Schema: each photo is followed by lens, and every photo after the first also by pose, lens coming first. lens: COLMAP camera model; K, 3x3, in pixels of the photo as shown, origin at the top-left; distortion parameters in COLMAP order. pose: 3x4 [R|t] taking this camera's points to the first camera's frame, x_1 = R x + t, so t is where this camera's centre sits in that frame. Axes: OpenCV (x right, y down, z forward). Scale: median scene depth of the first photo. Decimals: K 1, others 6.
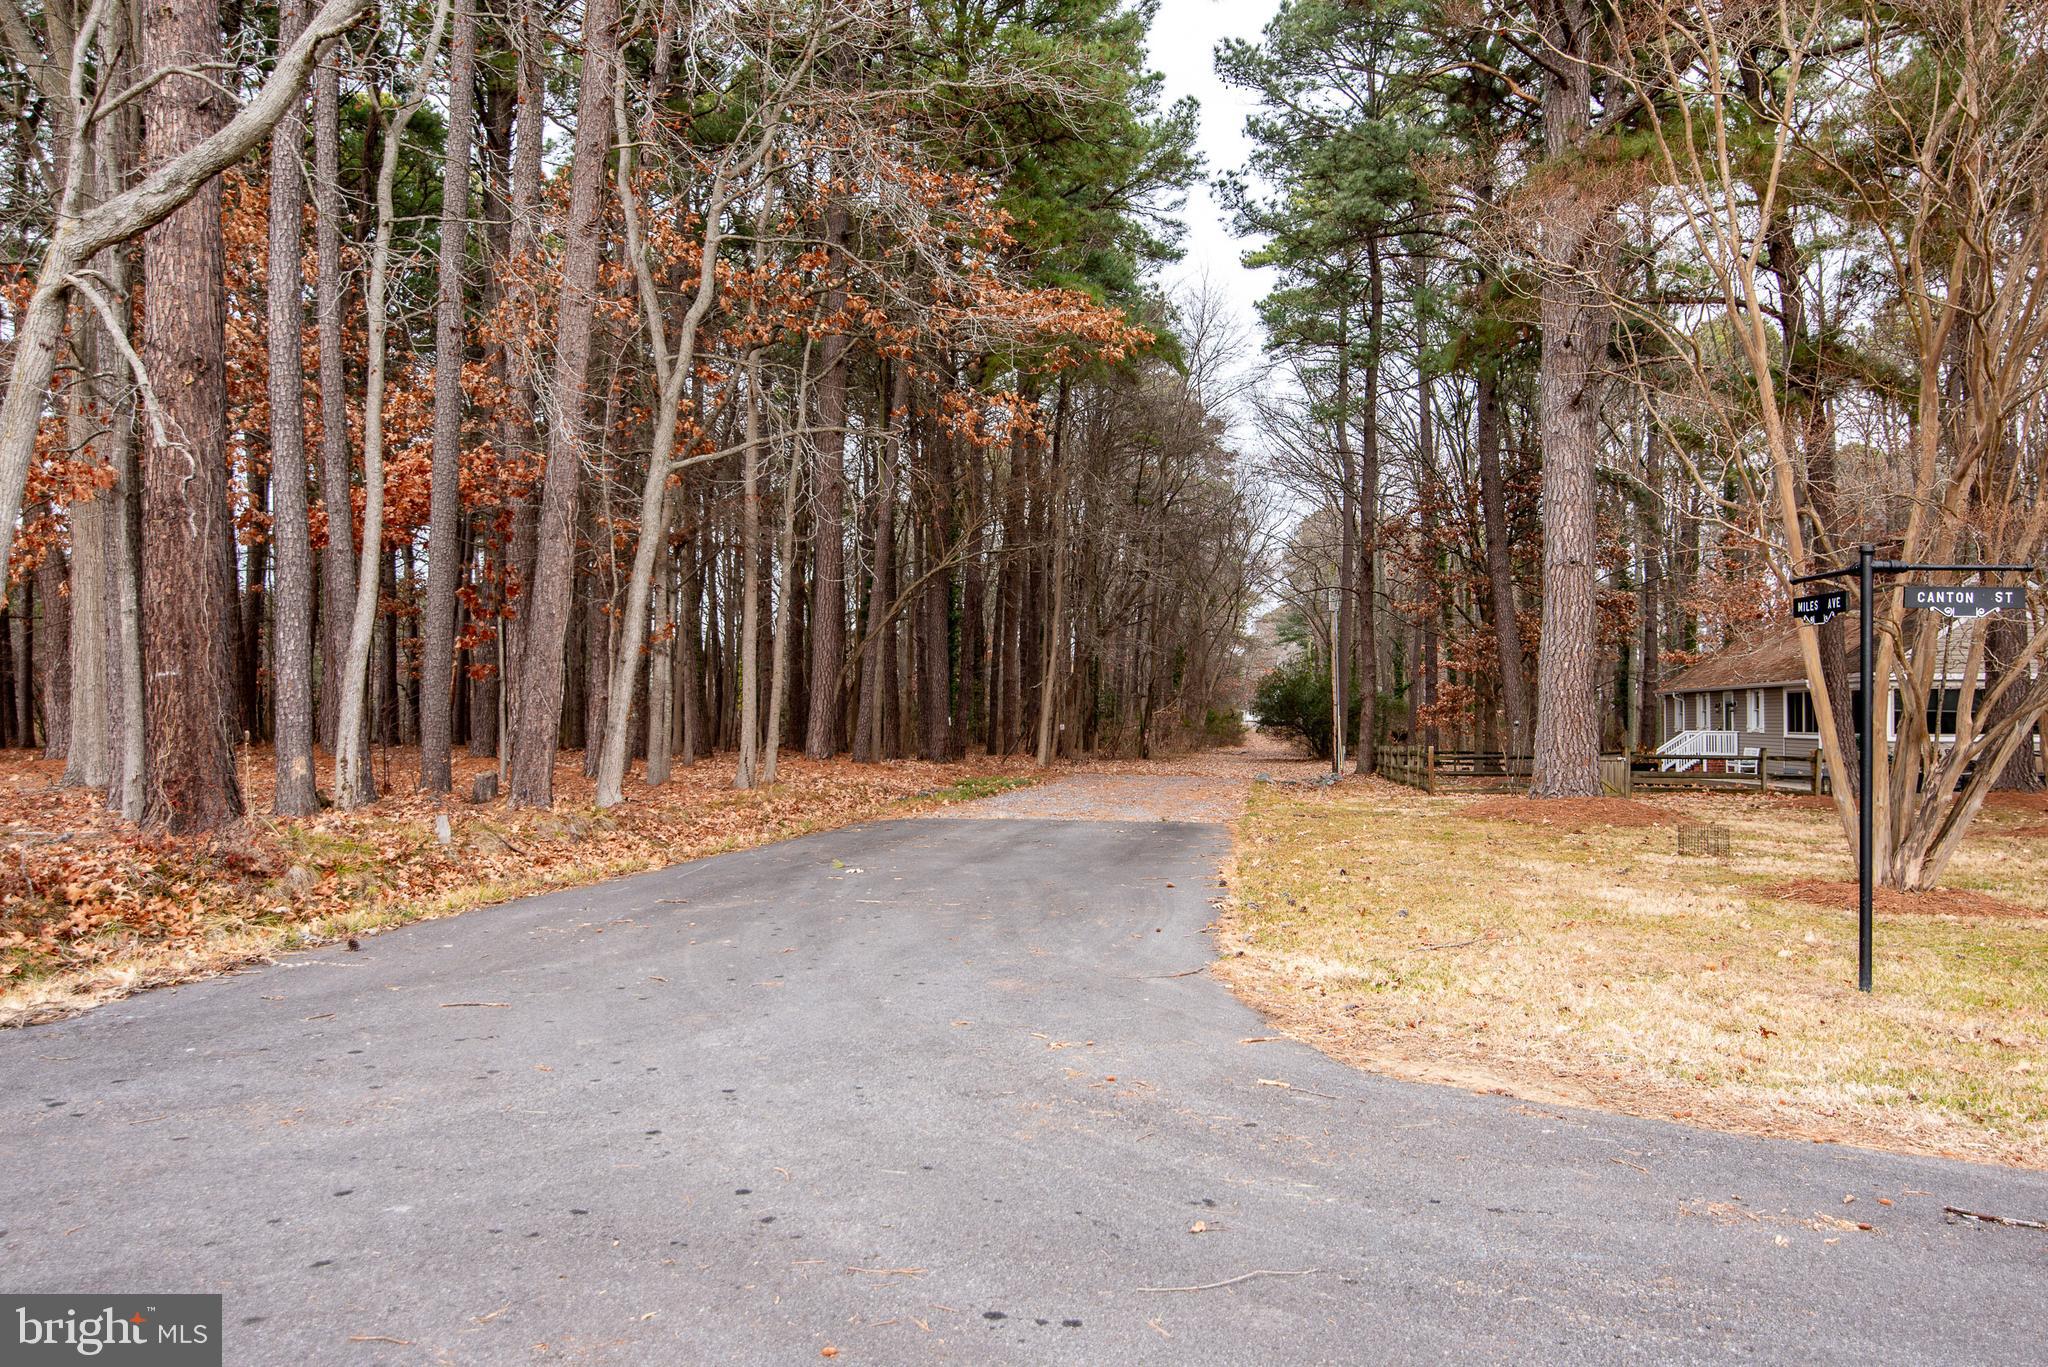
lens RADIAL K [[1558.8, 0, 1031.9], [0, 1558.8, 680.4], [0, 0, 1]] dist [0.008906, 0.009277]
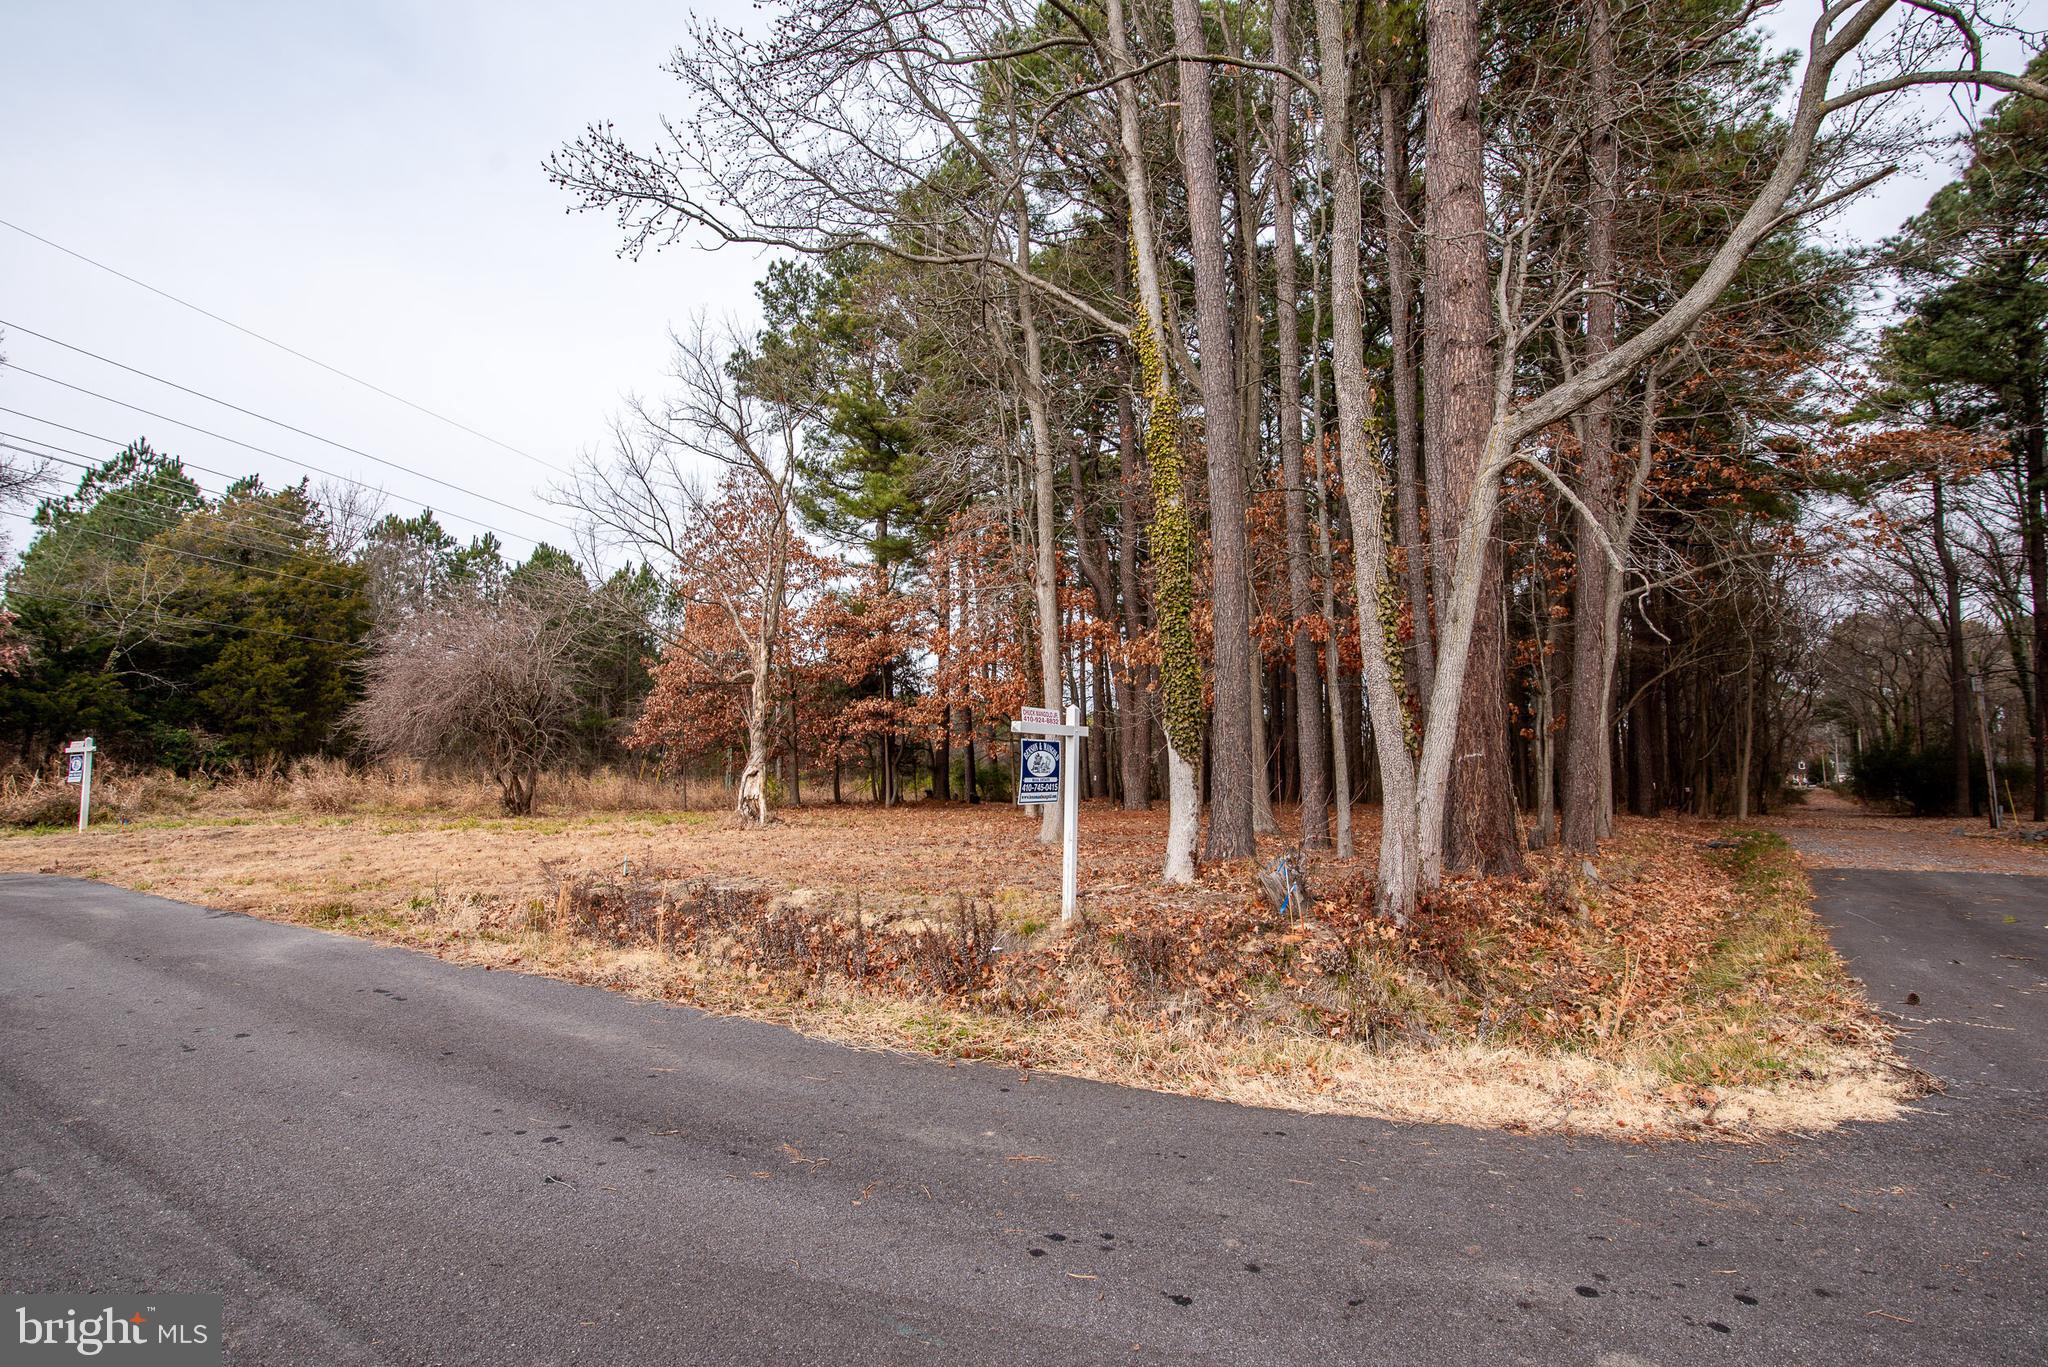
lens RADIAL K [[965.2, 0, 1021.8], [0, 965.2, 688.2], [0, 0, 1]] dist [-0.008922, -0.000118]
pose [[0.905323, -0.048347, -0.421963, -0.361622], [0.016260, 0.996717, -0.079314, -0.001662], [0.424413, 0.064944, 0.903137, 0.055261]]
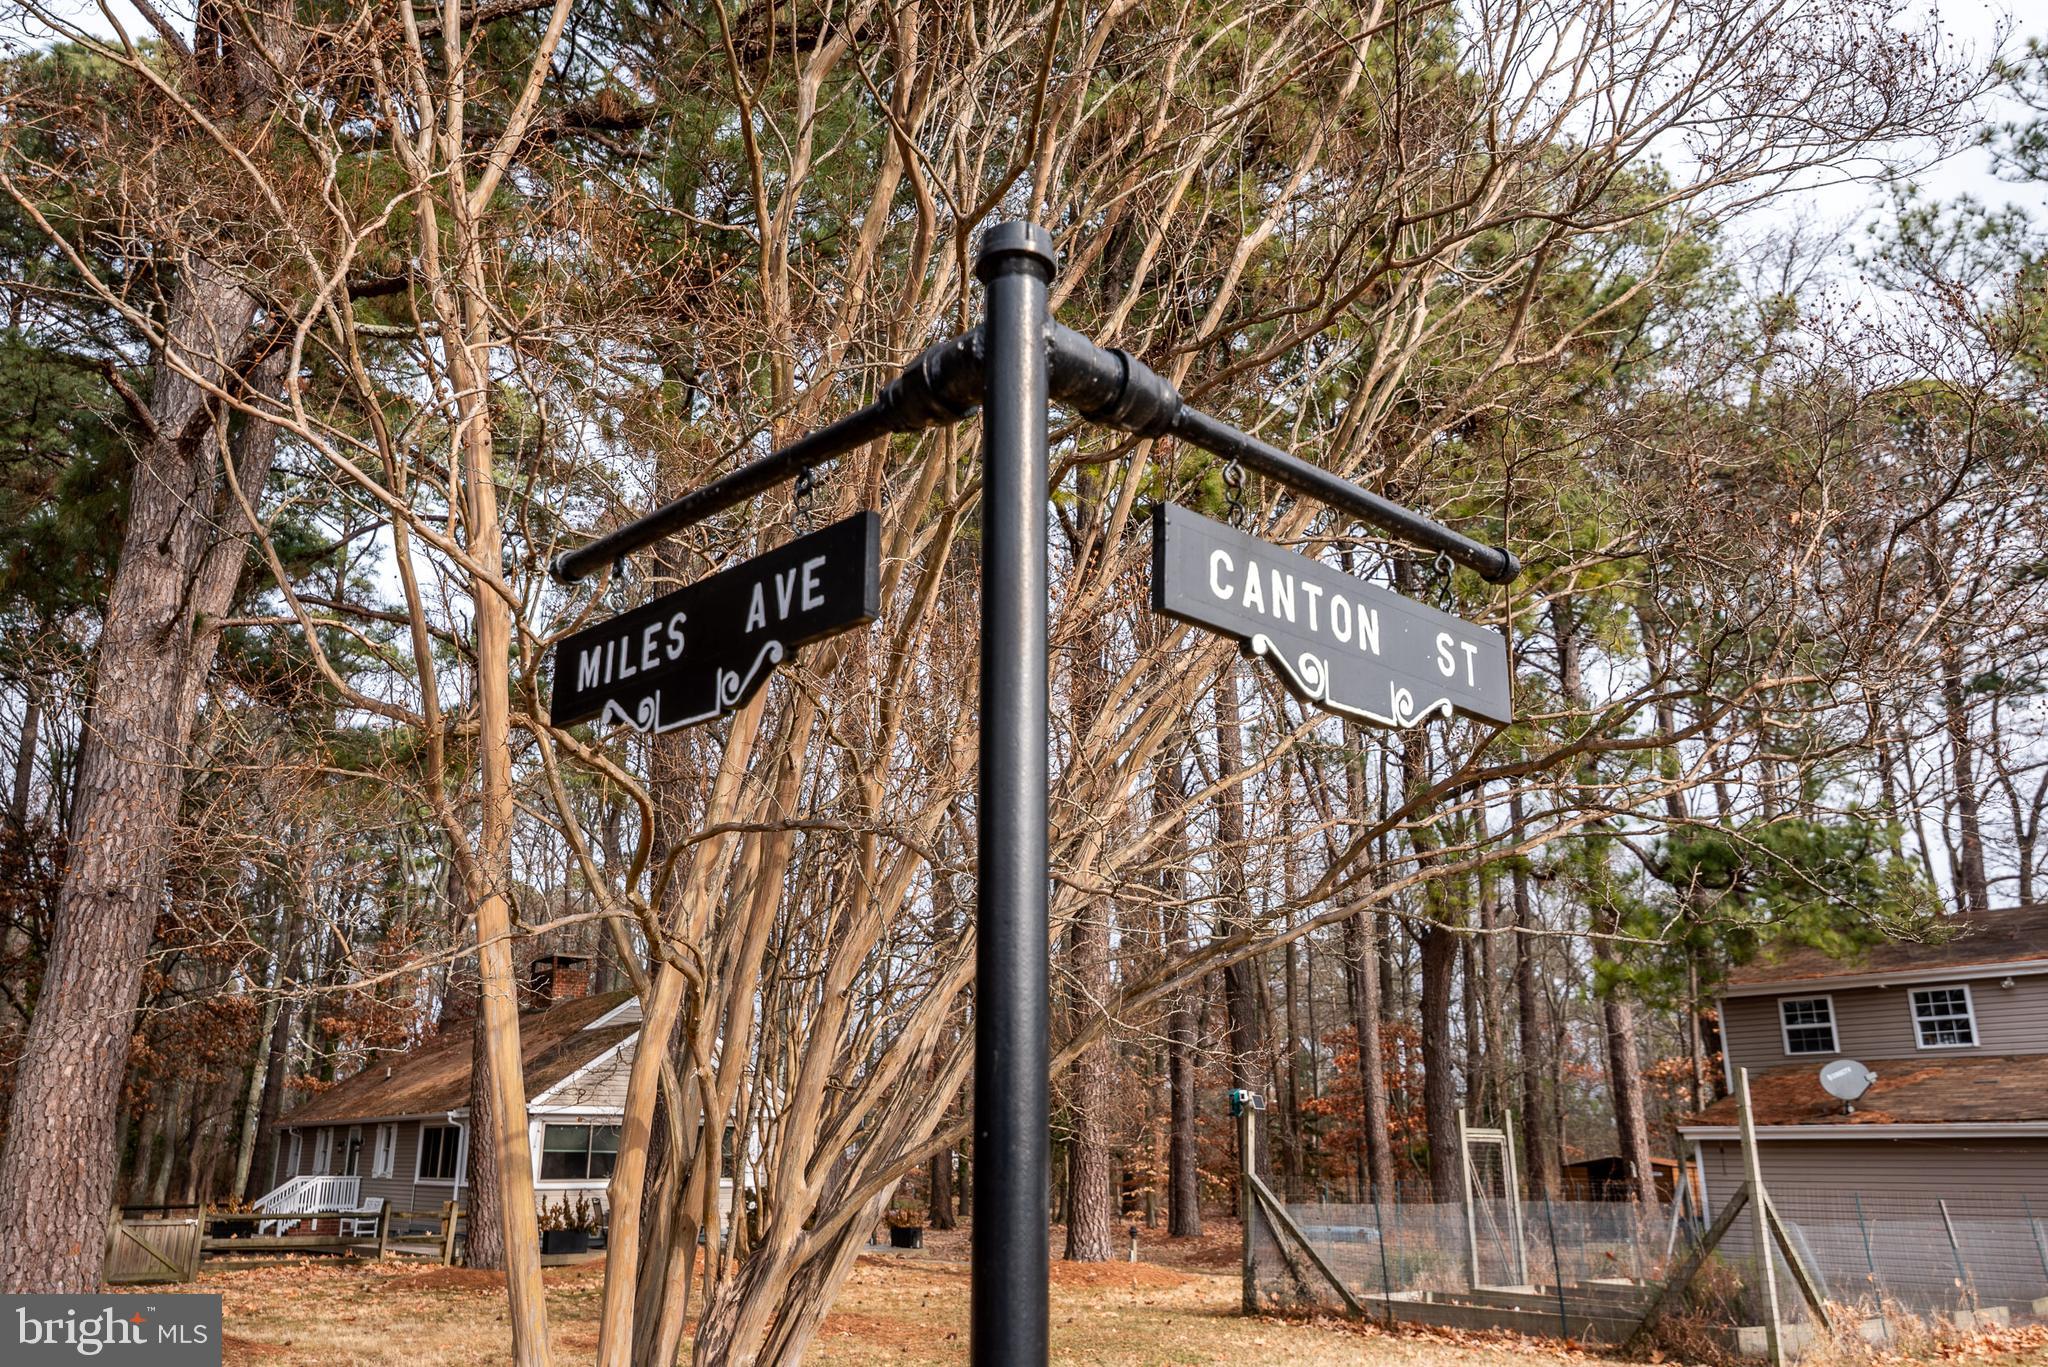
lens RADIAL K [[1558.8, 0, 1019.2], [0, 1558.8, 687.0], [0, 0, 1]] dist [0.008906, 0.009277]
pose [[0.694768, 0.207884, 0.688536, 0.164584], [-0.018389, 0.962140, -0.271936, 0.004728], [-0.718999, 0.176271, 0.672286, 0.346978]]
